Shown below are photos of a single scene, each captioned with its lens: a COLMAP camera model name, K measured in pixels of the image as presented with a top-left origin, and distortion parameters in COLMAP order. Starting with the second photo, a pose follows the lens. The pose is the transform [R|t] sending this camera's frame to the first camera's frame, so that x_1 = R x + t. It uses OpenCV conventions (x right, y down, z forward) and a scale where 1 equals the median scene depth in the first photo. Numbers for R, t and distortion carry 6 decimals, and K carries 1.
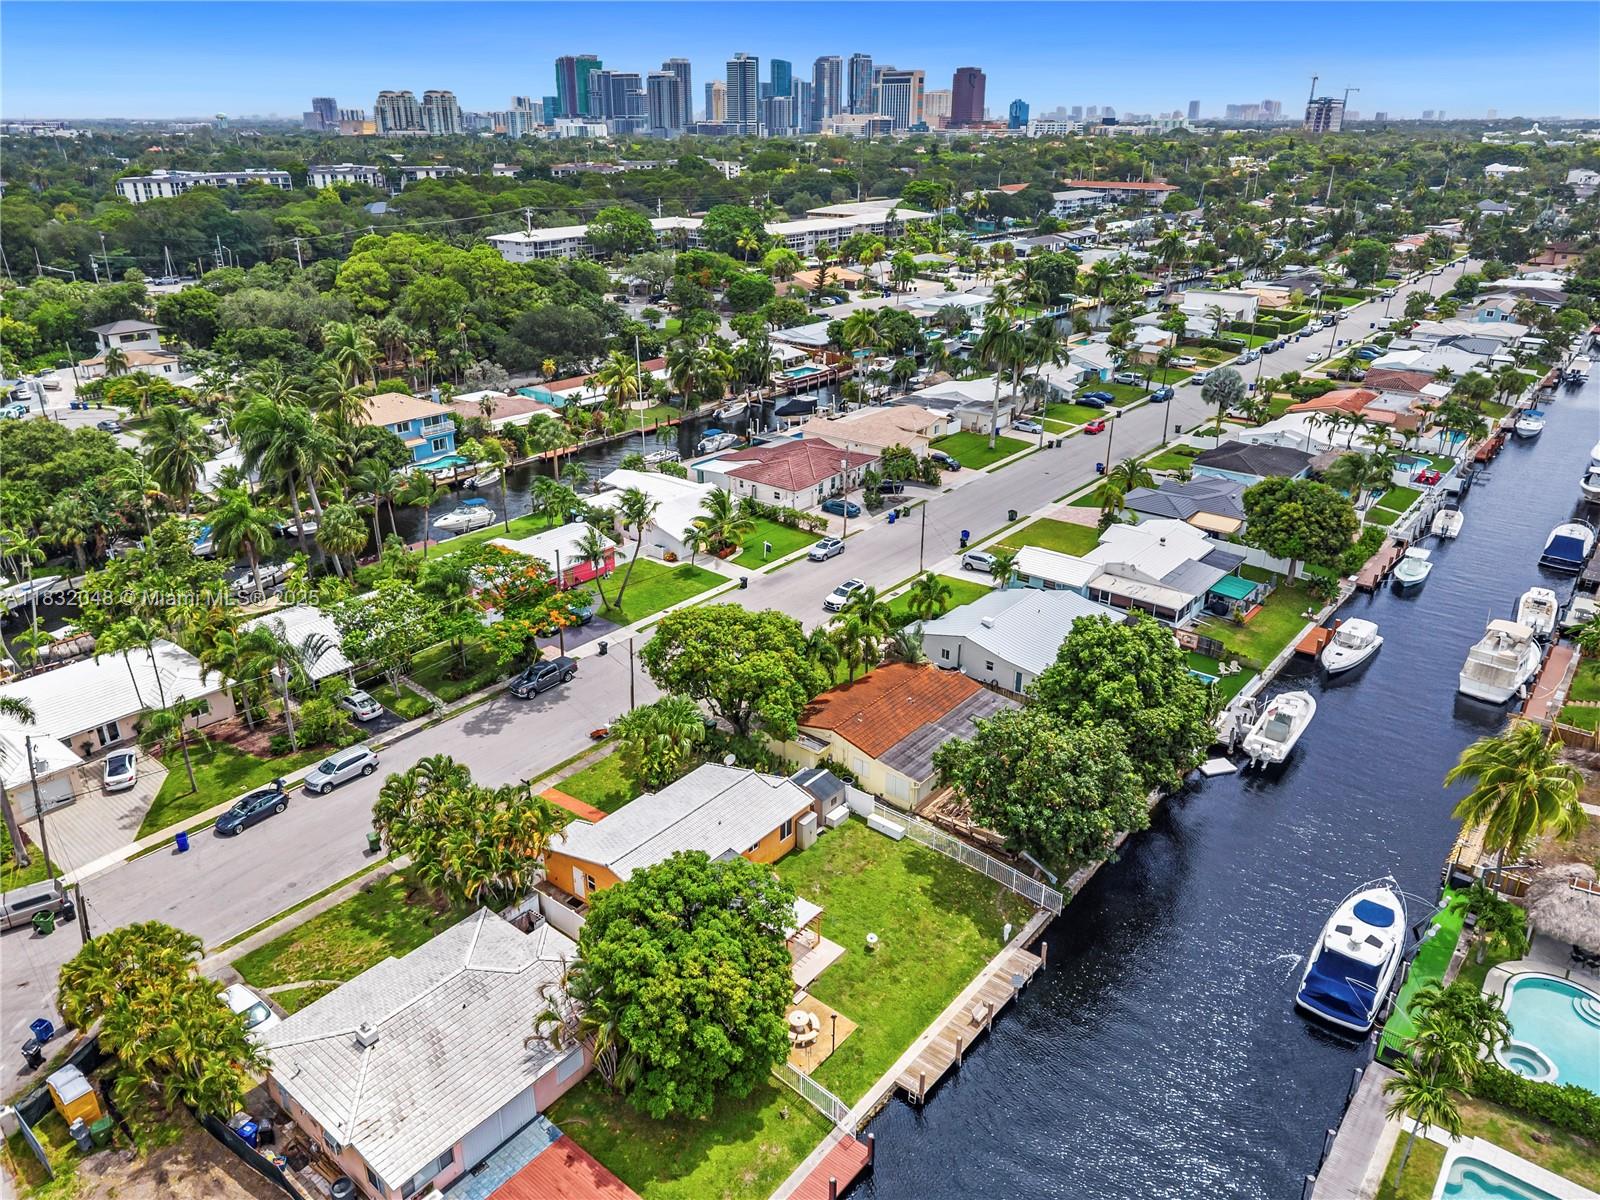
lens RADIAL K [[1049.3, 0, 800.0], [0, 1049.3, 600.0], [0, 0, 1]] dist [-0.011683, -0.005994]
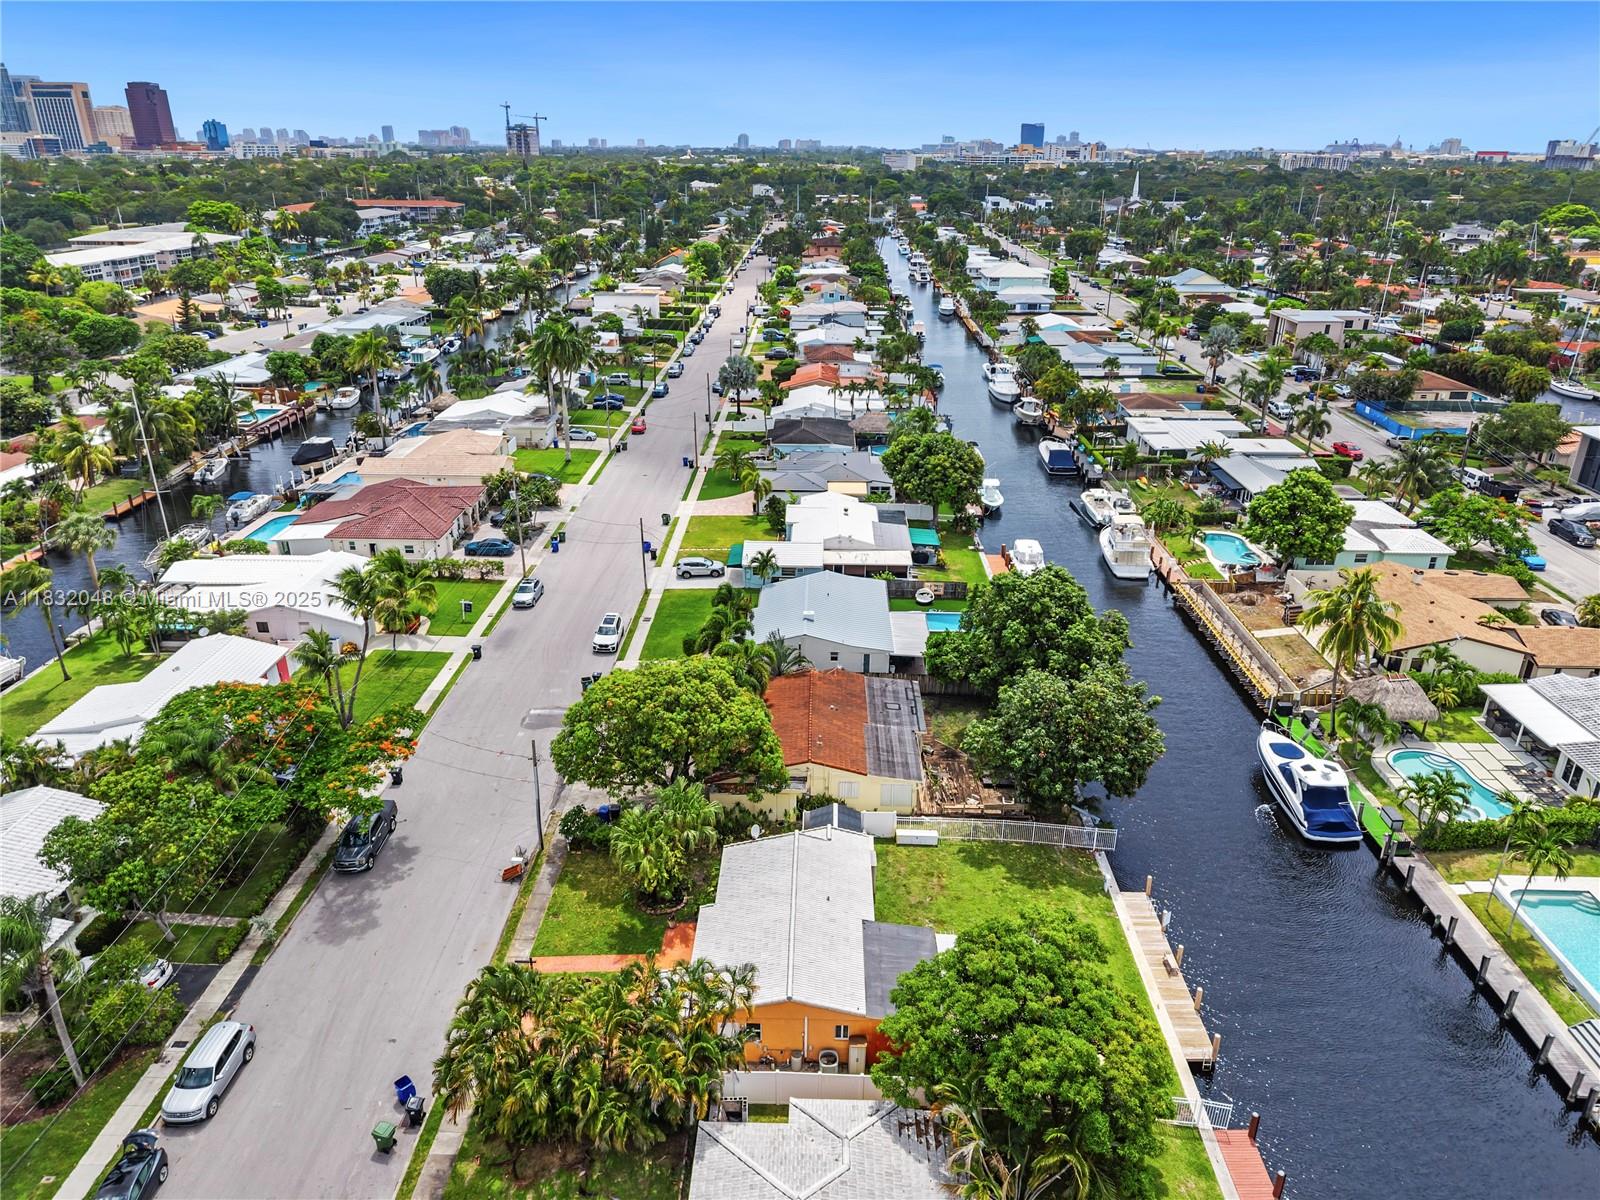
lens RADIAL K [[1049.3, 0, 800.0], [0, 1049.3, 600.0], [0, 0, 1]] dist [-0.011683, -0.005994]
pose [[0.786569, -0.229563, 0.573246, -0.184158], [0.240462, 0.968920, 0.058069, -0.024541], [-0.568760, 0.092168, 0.817323, 0.109304]]
